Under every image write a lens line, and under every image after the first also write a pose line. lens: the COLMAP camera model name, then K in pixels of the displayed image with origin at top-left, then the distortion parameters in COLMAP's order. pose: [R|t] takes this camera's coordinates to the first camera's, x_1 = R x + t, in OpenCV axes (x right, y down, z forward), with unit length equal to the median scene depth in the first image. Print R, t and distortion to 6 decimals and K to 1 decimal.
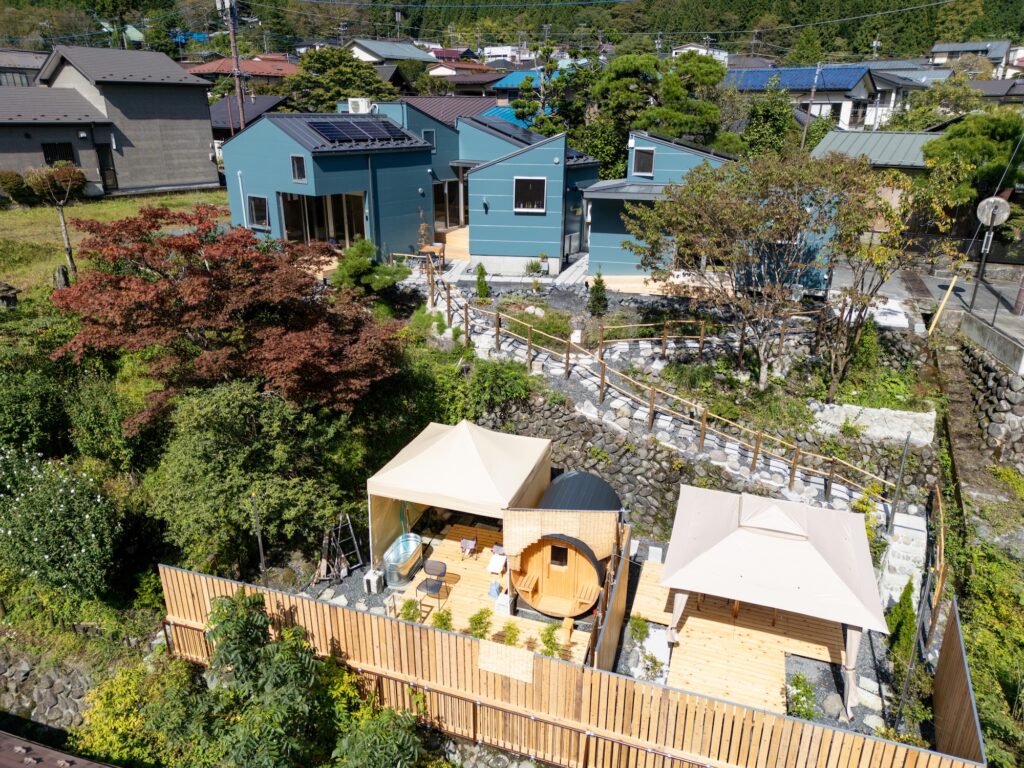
lens RADIAL K [[711.1, 0, 515.7], [0, 711.1, 388.1], [0, 0, 1]] dist [0.075075, -0.073485]
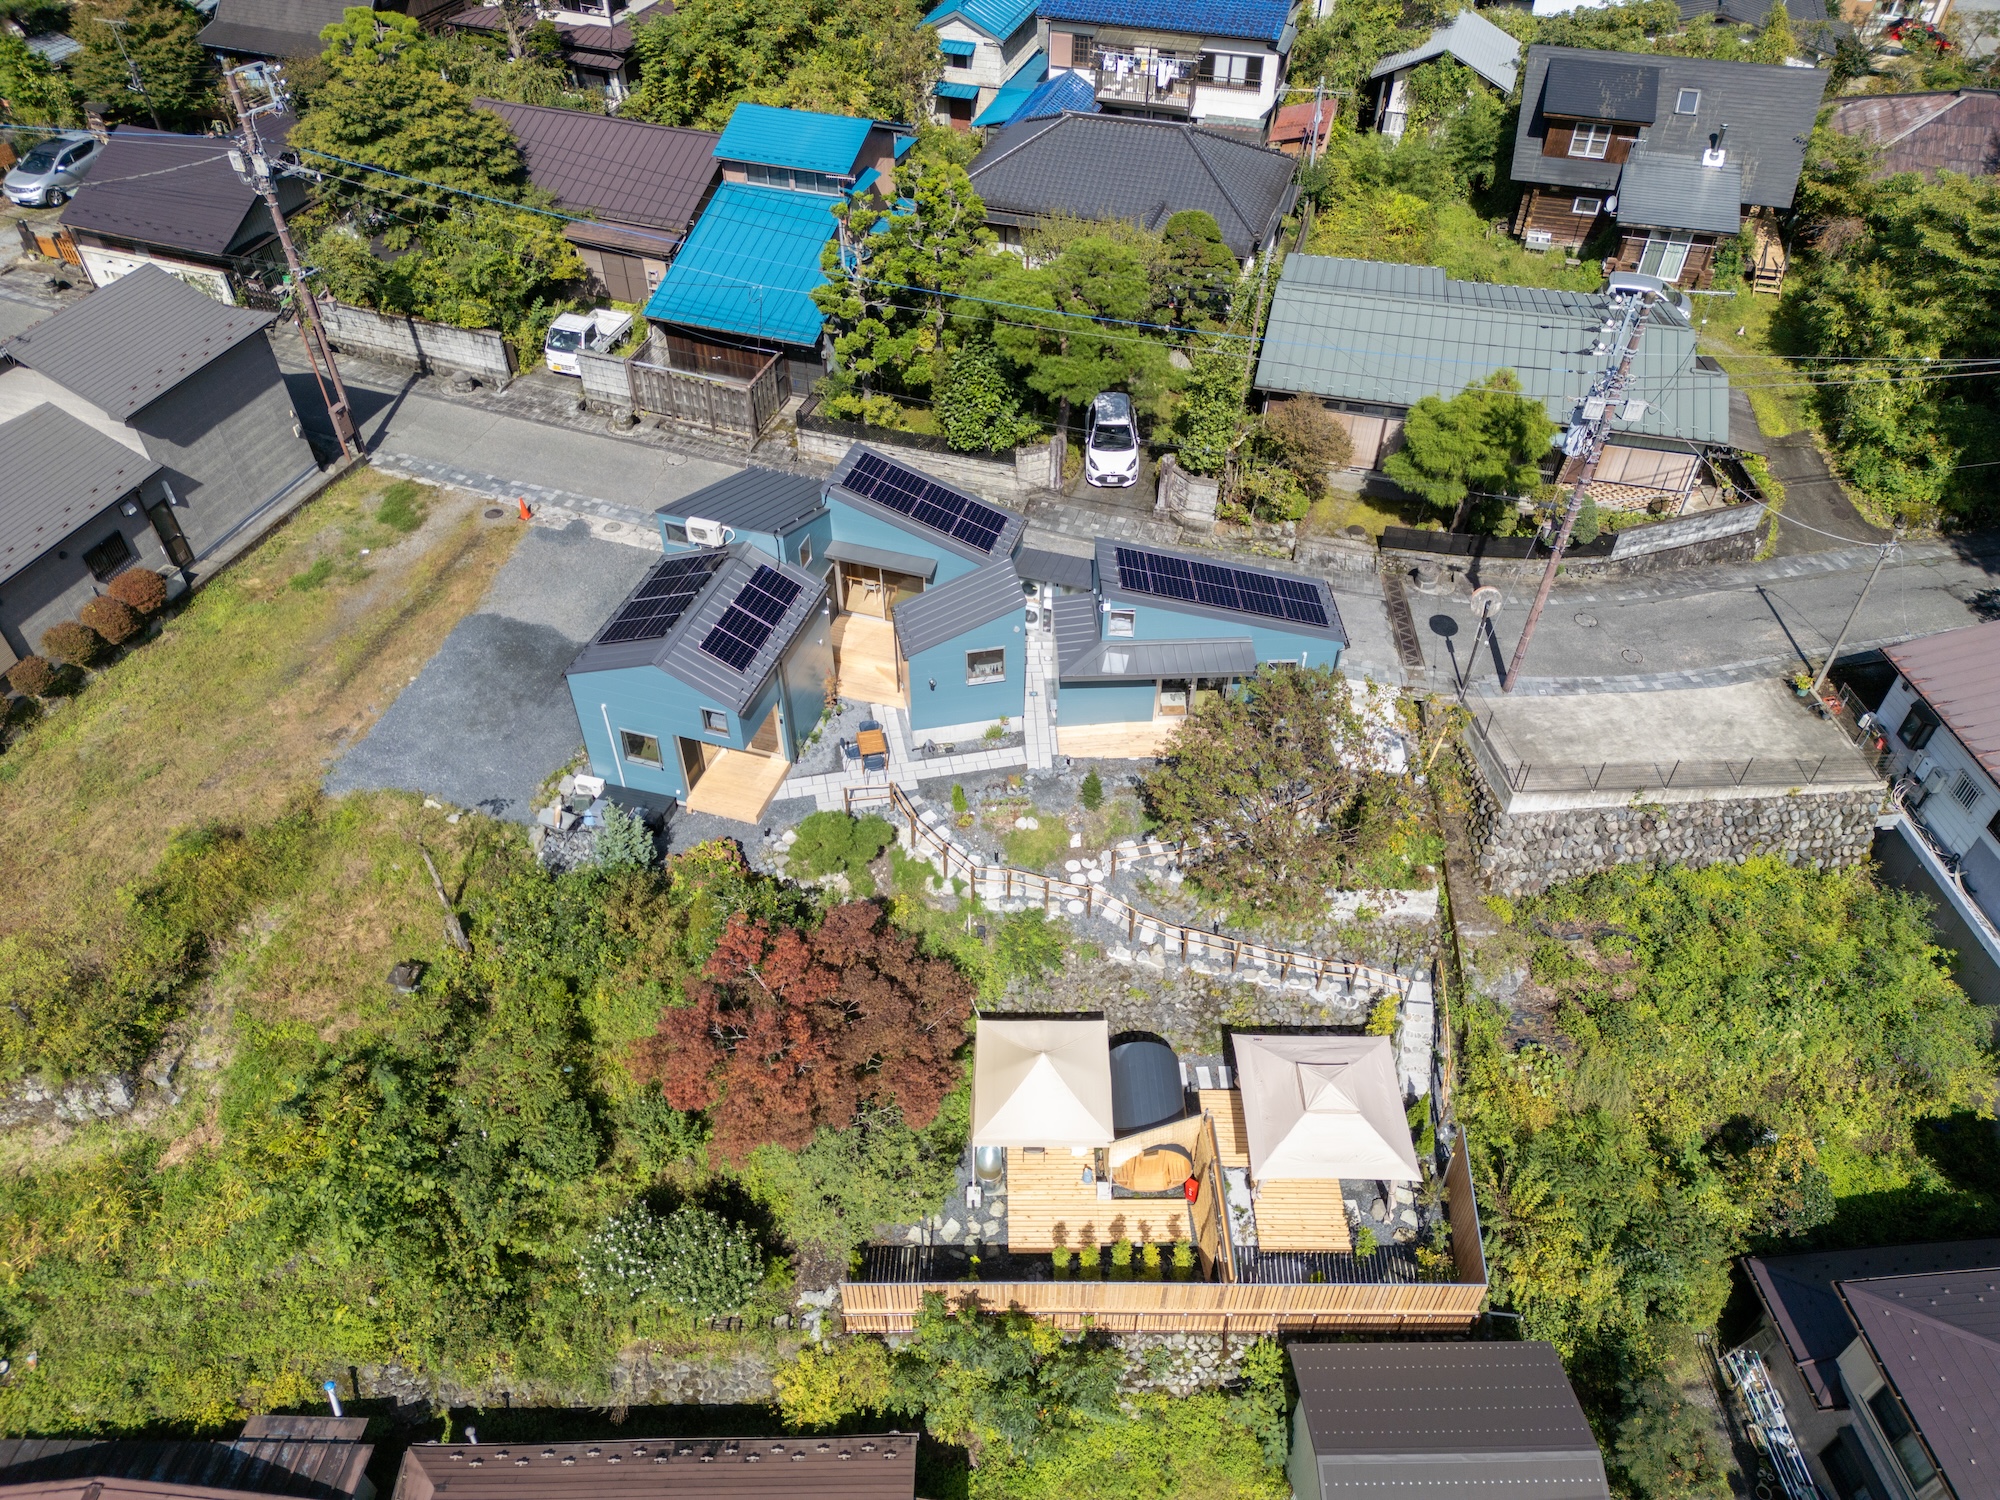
lens RADIAL K [[1376.8, 0, 1000.0], [0, 1376.8, 750.0], [0, 0, 1]] dist [0.114488, -0.134020]
pose [[0.950727, -0.221823, 0.216593, -0.344836], [0.123300, 0.911529, 0.392316, -0.843941], [-0.284455, -0.346280, 0.893966, -0.460912]]
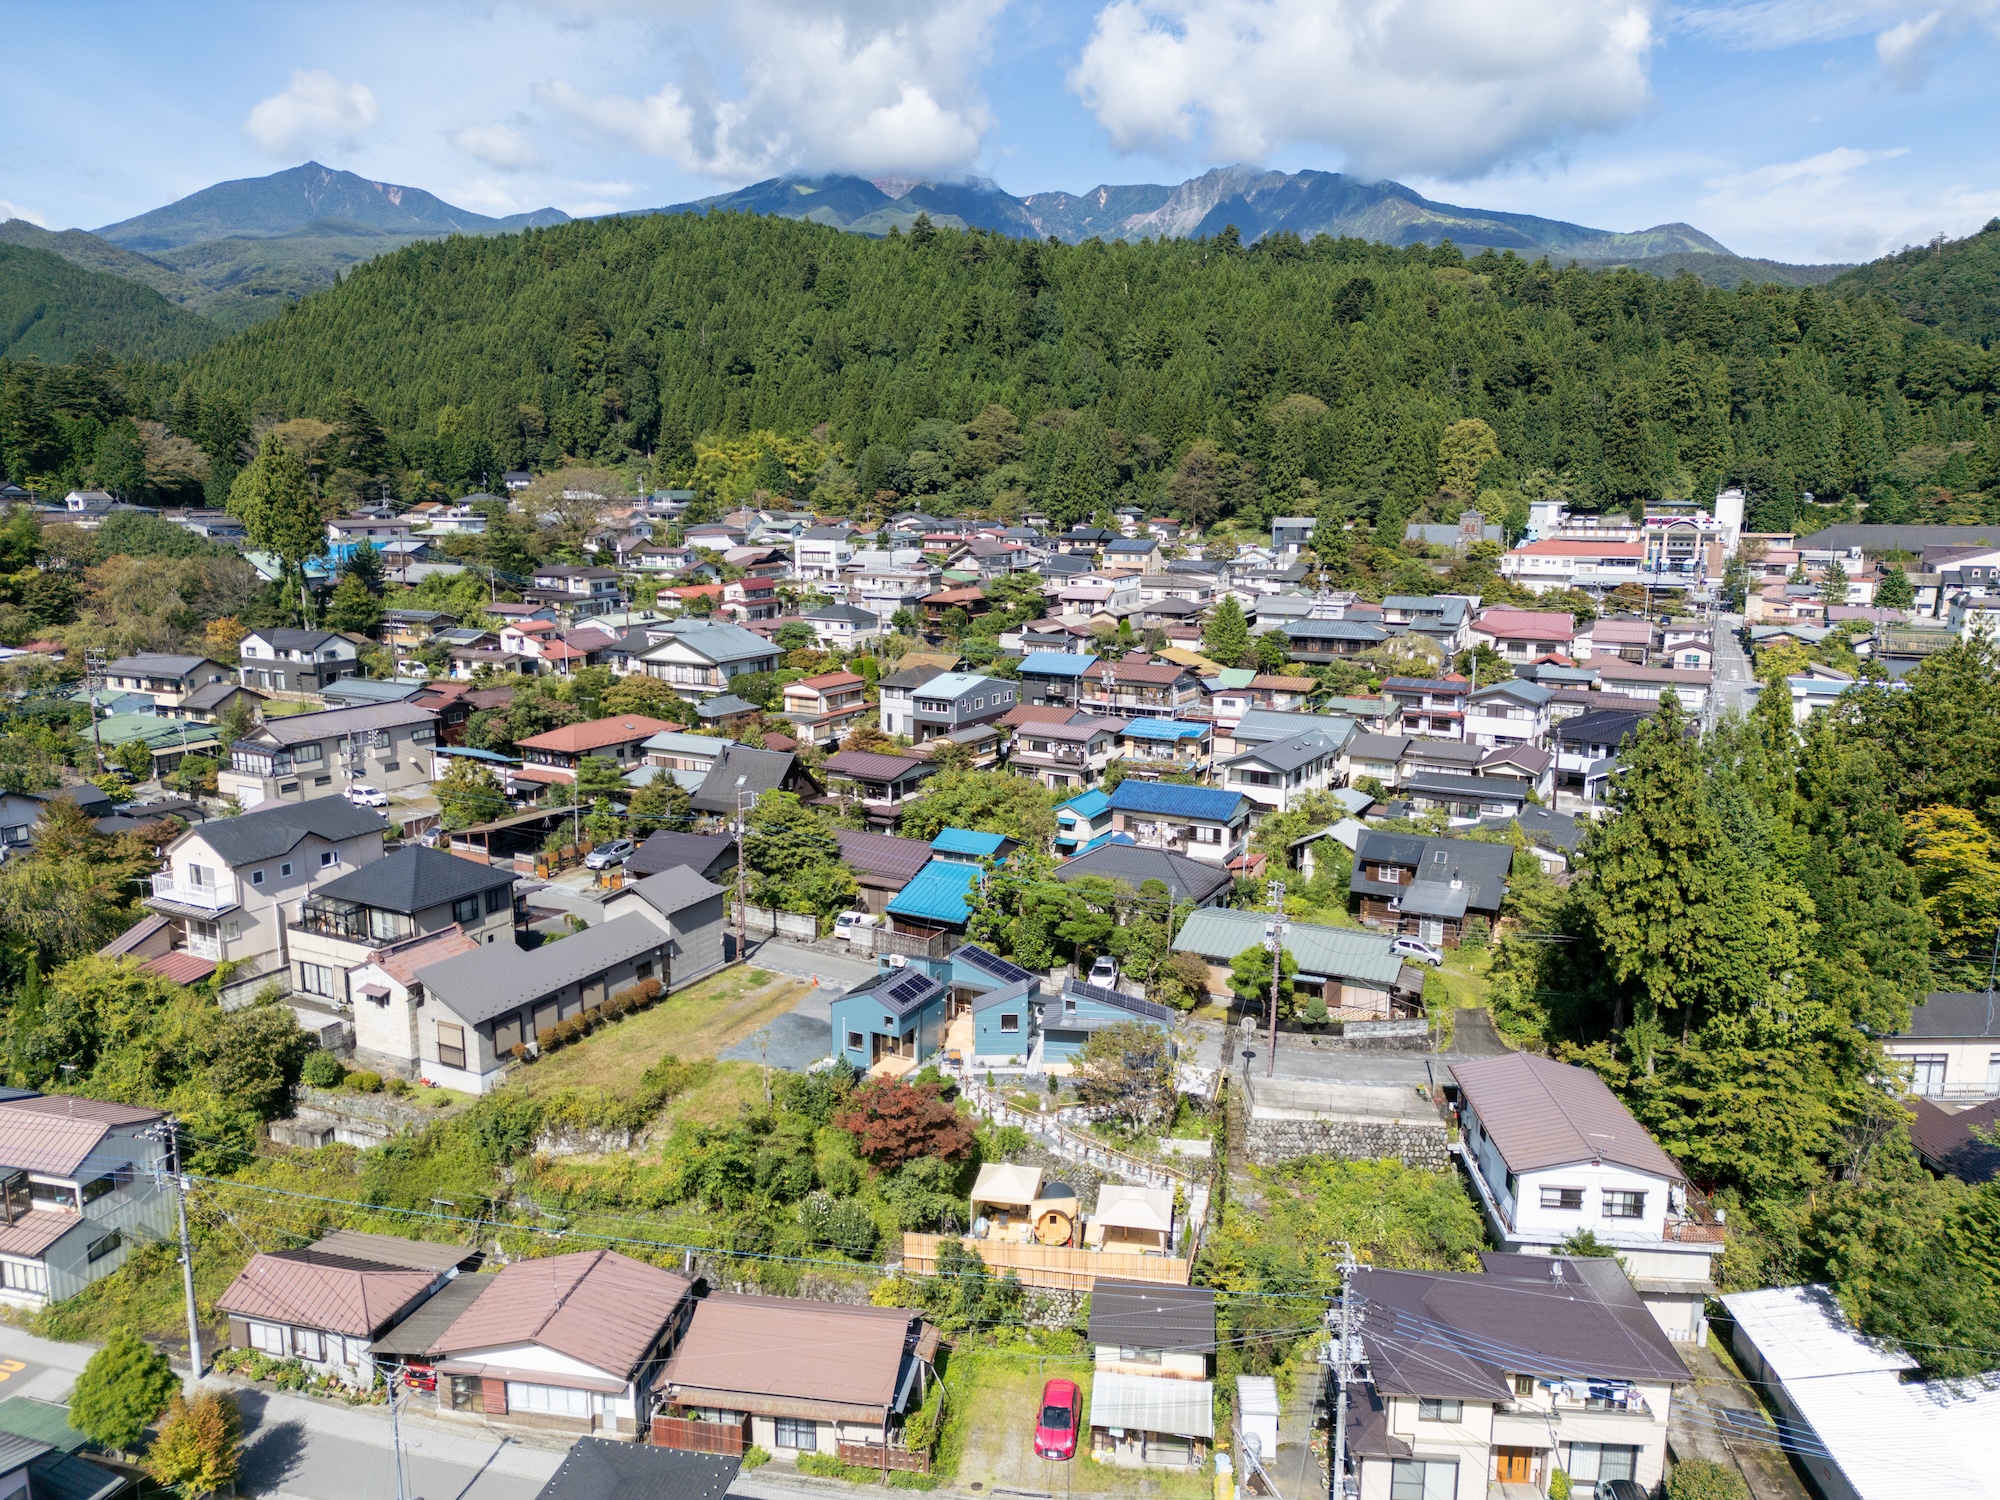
lens RADIAL K [[1376.8, 0, 1000.0], [0, 1376.8, 750.0], [0, 0, 1]] dist [0.114488, -0.134020]
pose [[0.988572, -0.035577, 0.146494, -0.523543], [0.061811, 0.981972, -0.178637, -0.344610], [-0.137498, 0.185650, 0.972948, -2.688350]]
